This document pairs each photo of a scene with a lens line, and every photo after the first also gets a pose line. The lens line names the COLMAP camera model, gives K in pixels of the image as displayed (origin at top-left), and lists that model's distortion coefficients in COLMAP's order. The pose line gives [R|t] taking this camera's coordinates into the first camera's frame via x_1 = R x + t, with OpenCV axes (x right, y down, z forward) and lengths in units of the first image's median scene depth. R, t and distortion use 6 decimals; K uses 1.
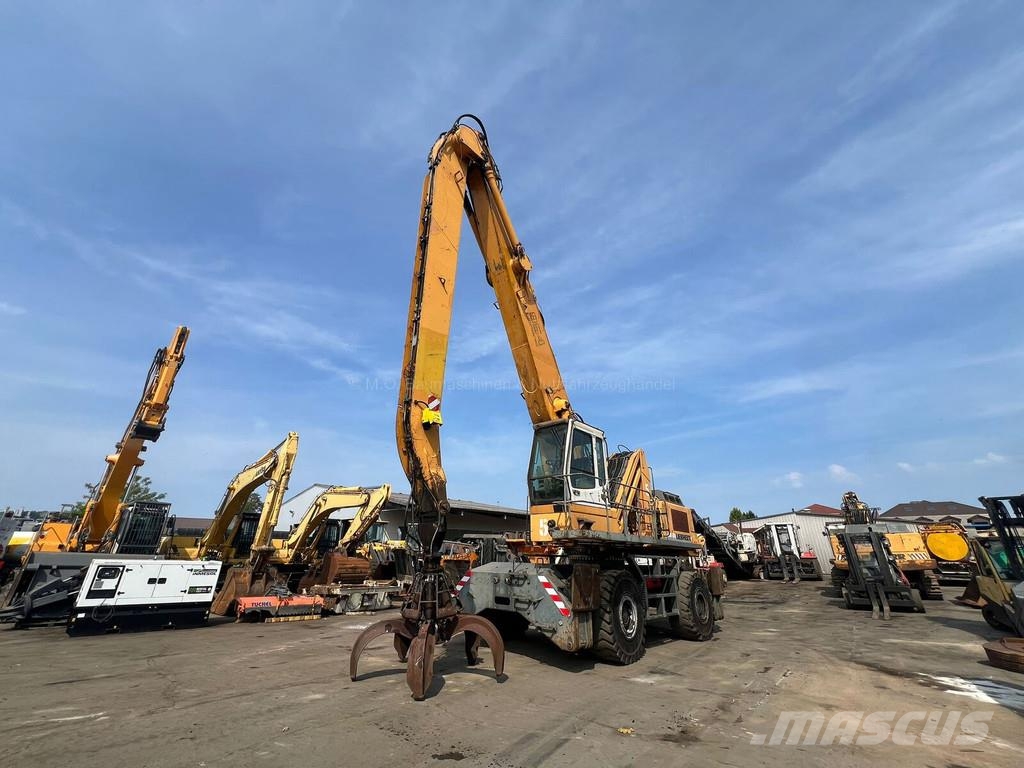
lens RADIAL K [[409.0, 0, 512.0], [0, 409.0, 384.0], [0, 0, 1]] dist [-0.003061, 0.000789]
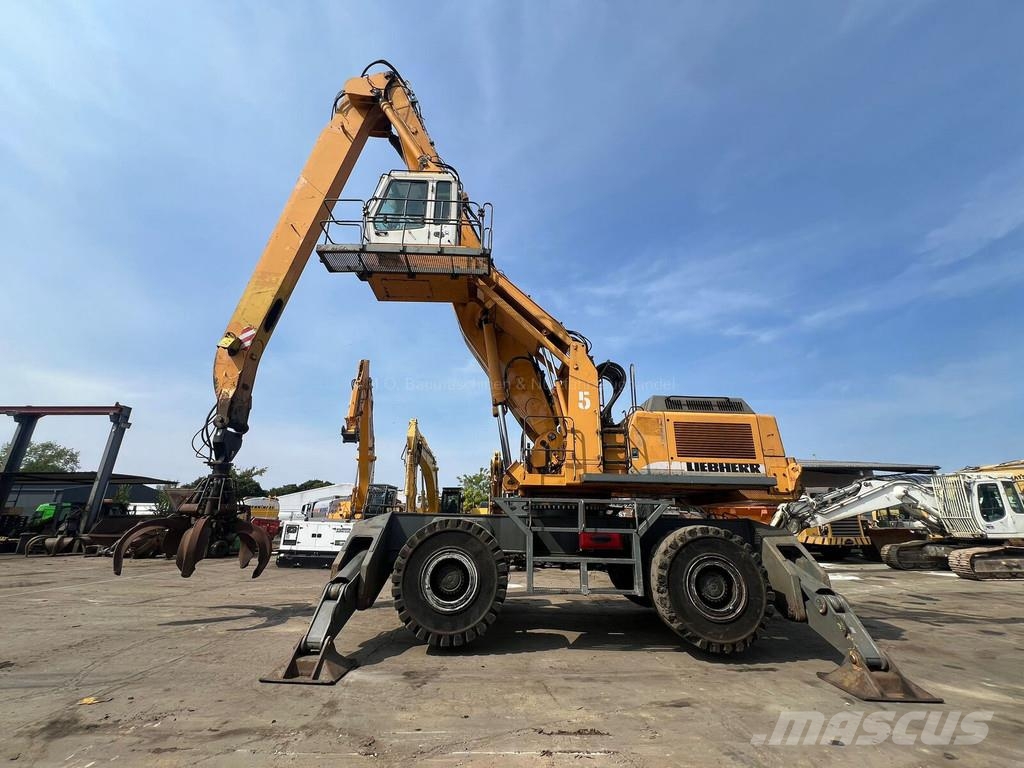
lens RADIAL K [[409.0, 0, 512.0], [0, 409.0, 384.0], [0, 0, 1]] dist [-0.003061, 0.000789]
pose [[0.714046, -0.218140, -0.665246, 0.427881], [0.256736, 0.965609, -0.041062, 0.129222], [0.651325, -0.141472, 0.745494, 0.286915]]
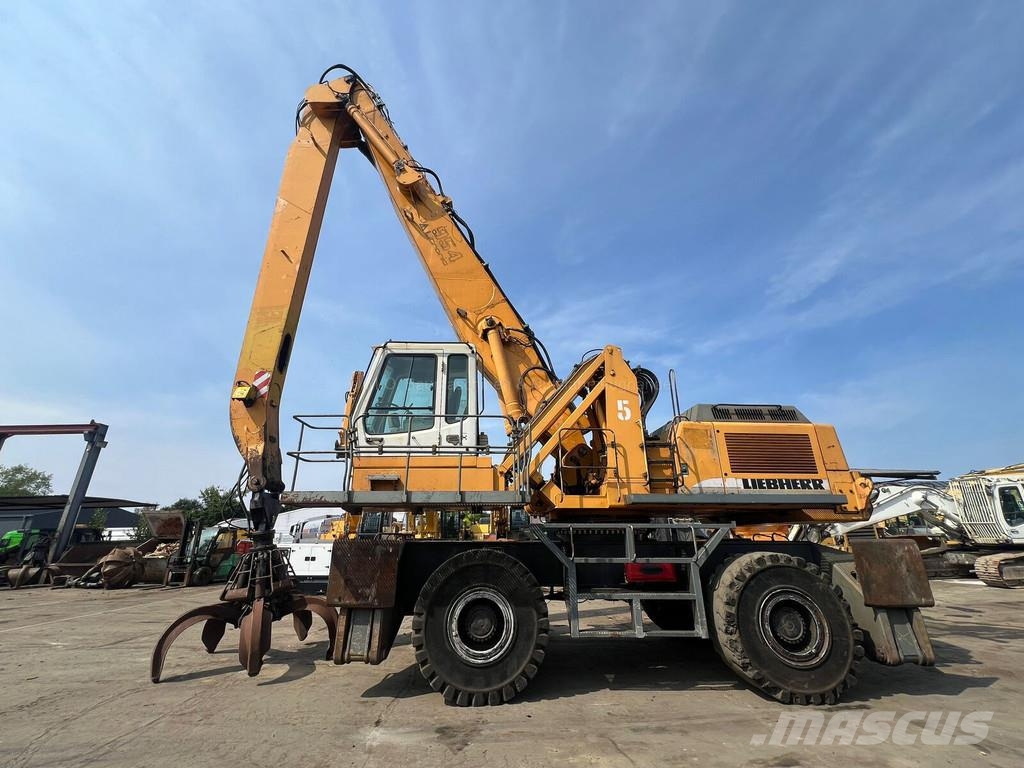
lens RADIAL K [[407.6, 0, 514.3], [0, 407.6, 376.2], [0, 0, 1]] dist [0.000109, -0.000504]
pose [[0.729657, -0.256143, -0.634029, 0.369176], [0.274538, 0.958918, -0.071450, 0.115368], [0.626283, -0.121931, 0.770002, 0.297819]]
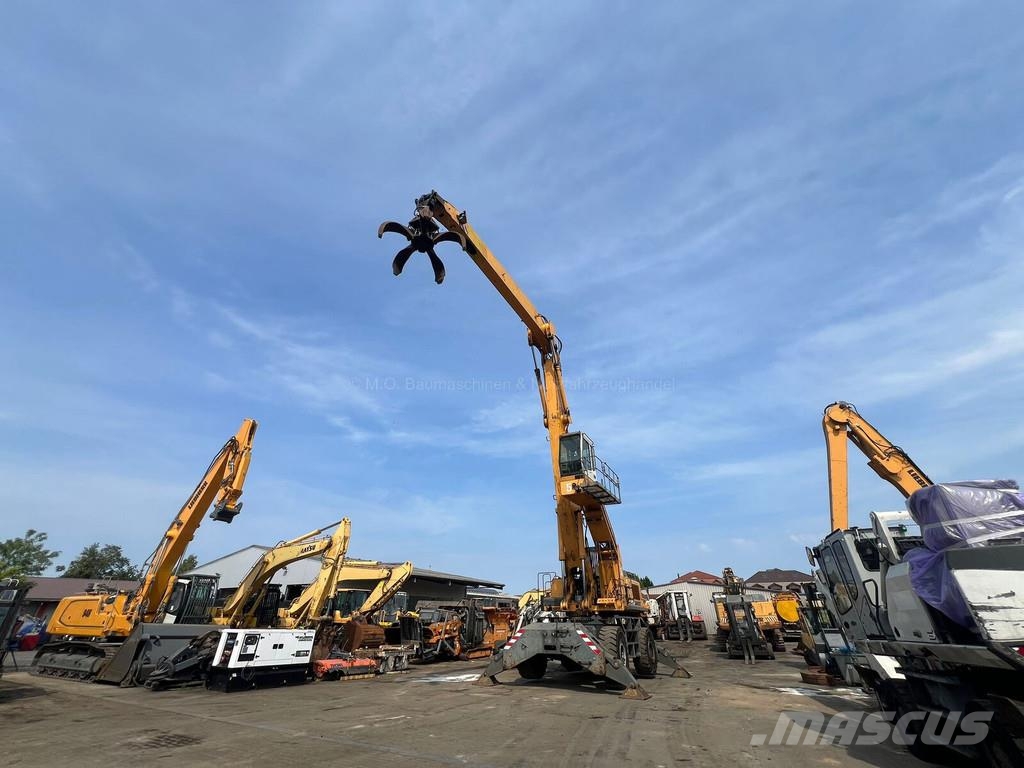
lens RADIAL K [[409.0, 0, 512.0], [0, 409.0, 384.0], [0, 0, 1]] dist [-0.003061, 0.000789]
pose [[0.972001, 0.109503, 0.207904, -0.320844], [-0.082398, 0.987434, -0.134849, -0.144109], [-0.220058, 0.113943, 0.968809, -0.327111]]
